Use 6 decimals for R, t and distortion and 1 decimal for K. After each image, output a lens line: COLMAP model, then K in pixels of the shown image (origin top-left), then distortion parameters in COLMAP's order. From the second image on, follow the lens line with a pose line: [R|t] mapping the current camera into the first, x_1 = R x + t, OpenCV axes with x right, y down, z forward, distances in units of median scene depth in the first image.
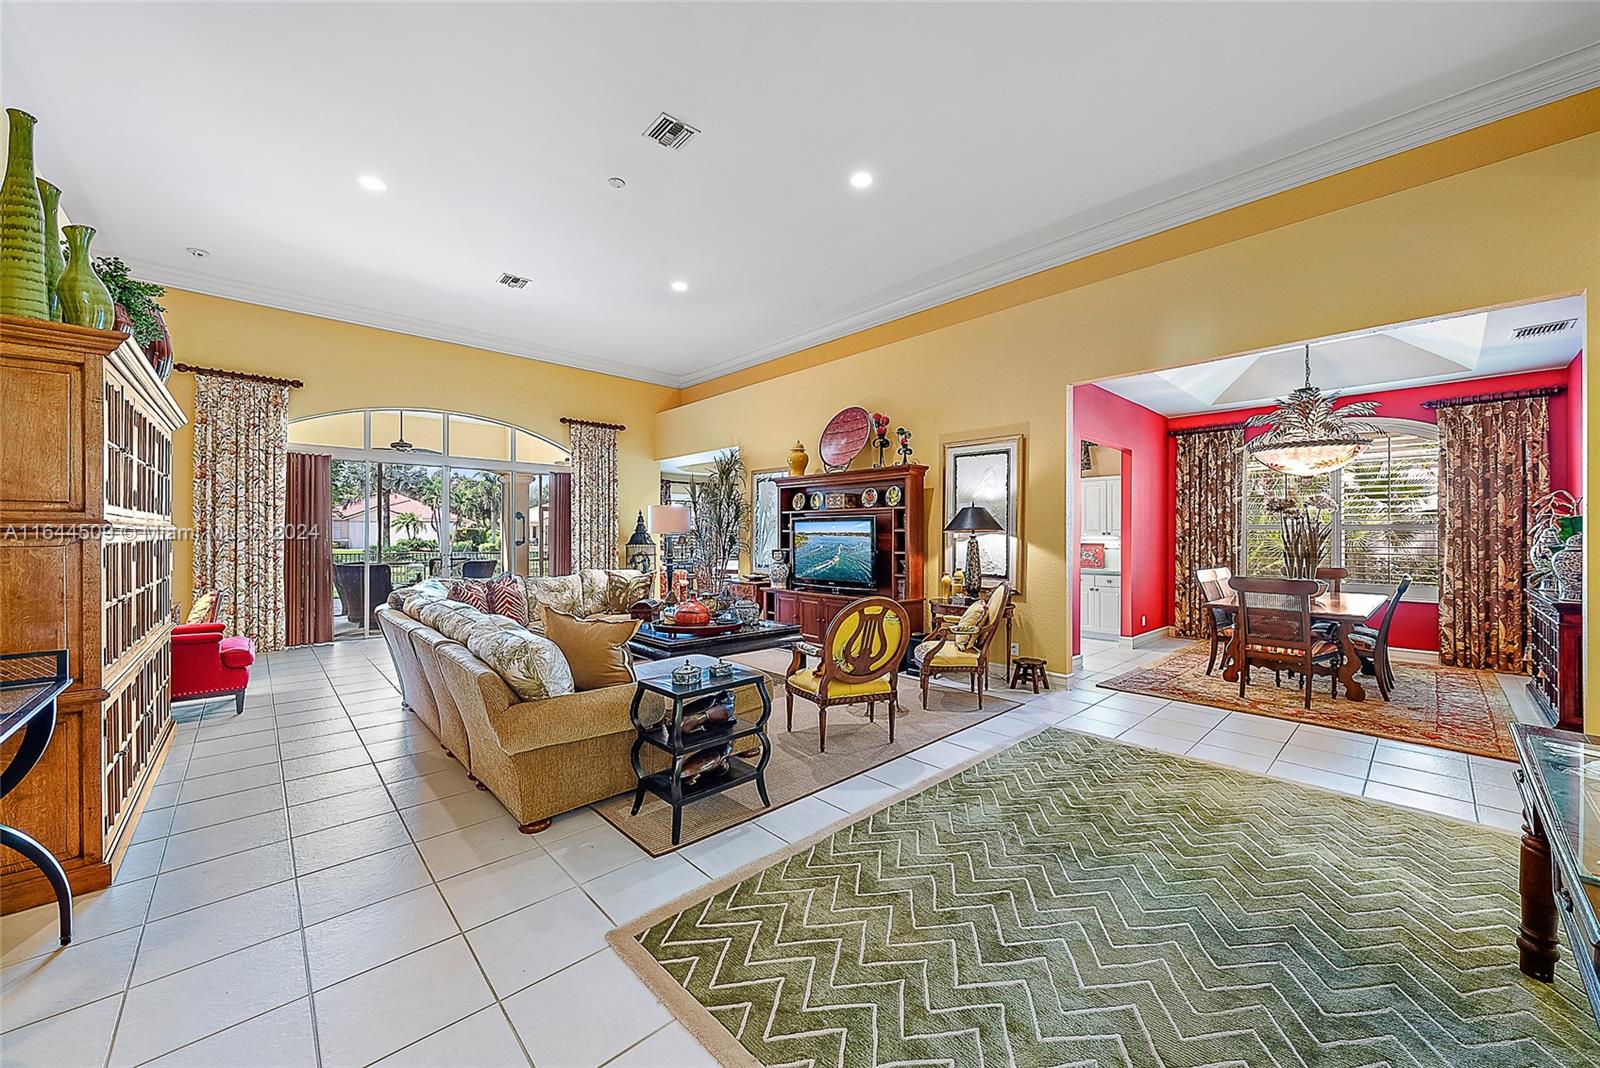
lens RADIAL K [[588.1, 0, 798.0], [0, 588.1, 533.5], [0, 0, 1]] dist [-0.002831, 0.000293]
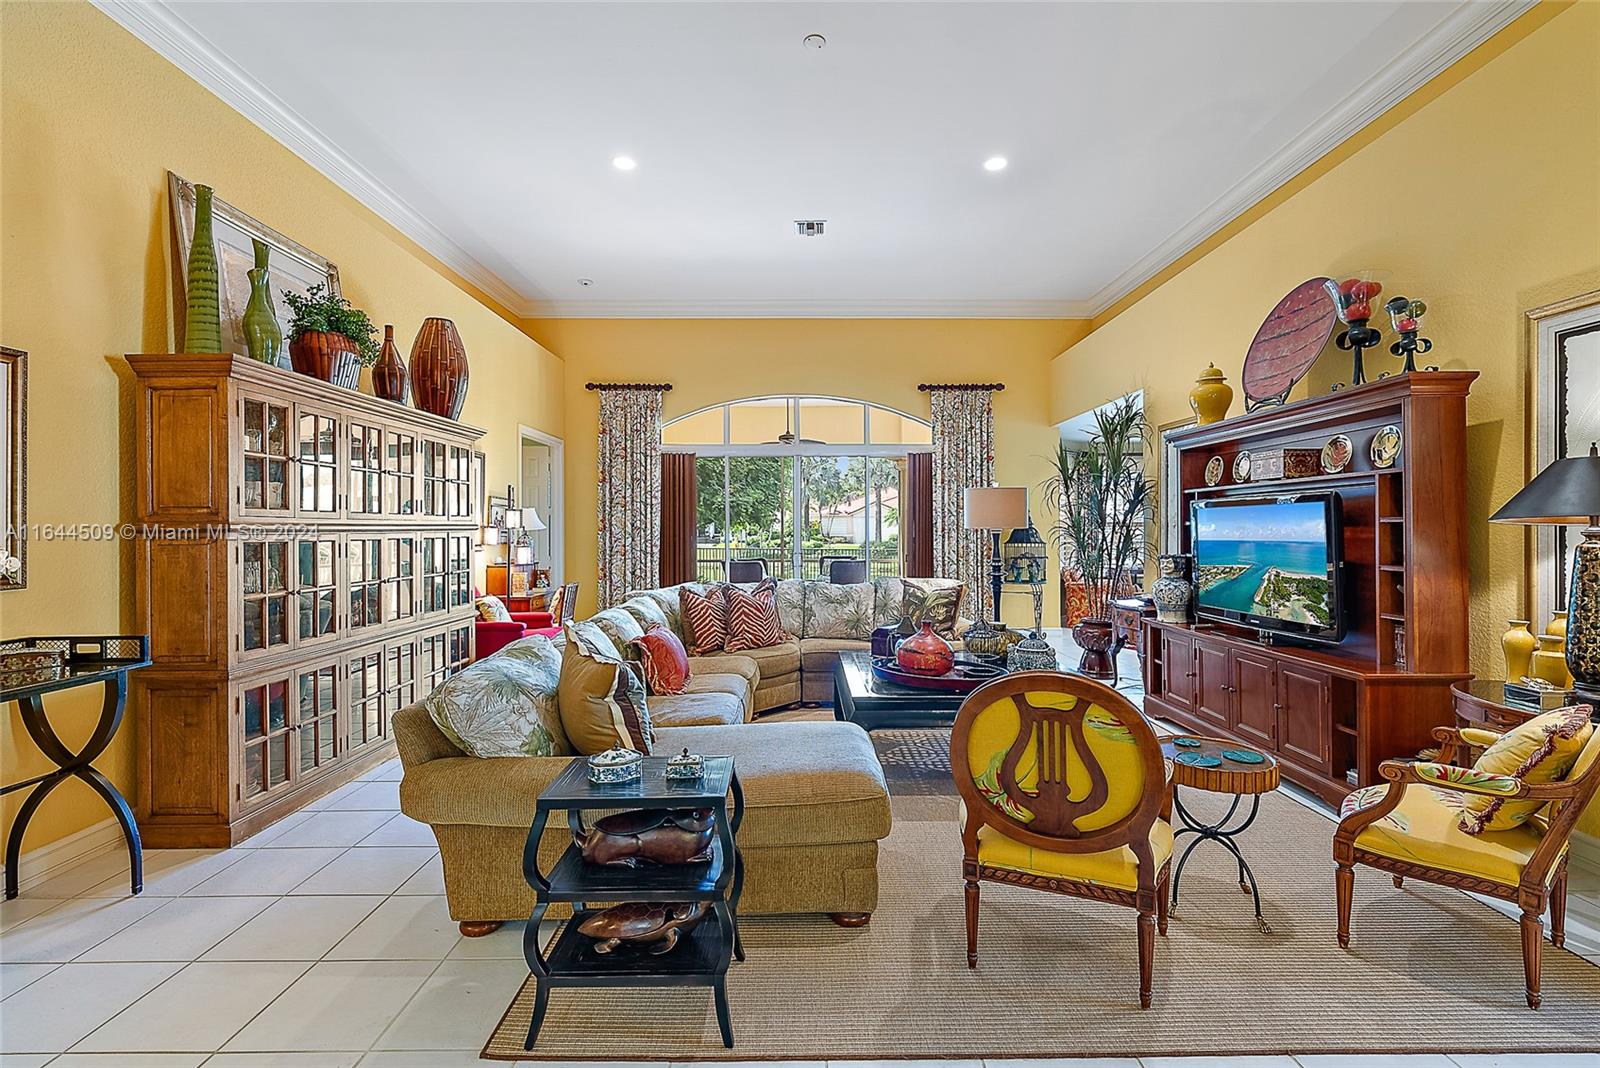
lens RADIAL K [[709.9, 0, 806.4], [0, 709.9, 525.2], [0, 0, 1]] dist [0.000626, -0.000042]
pose [[0.735381, -0.008201, -0.677604, 0.187512], [0.005920, 0.999966, -0.005677, -0.000576], [0.677628, 0.000163, 0.735405, 0.247283]]
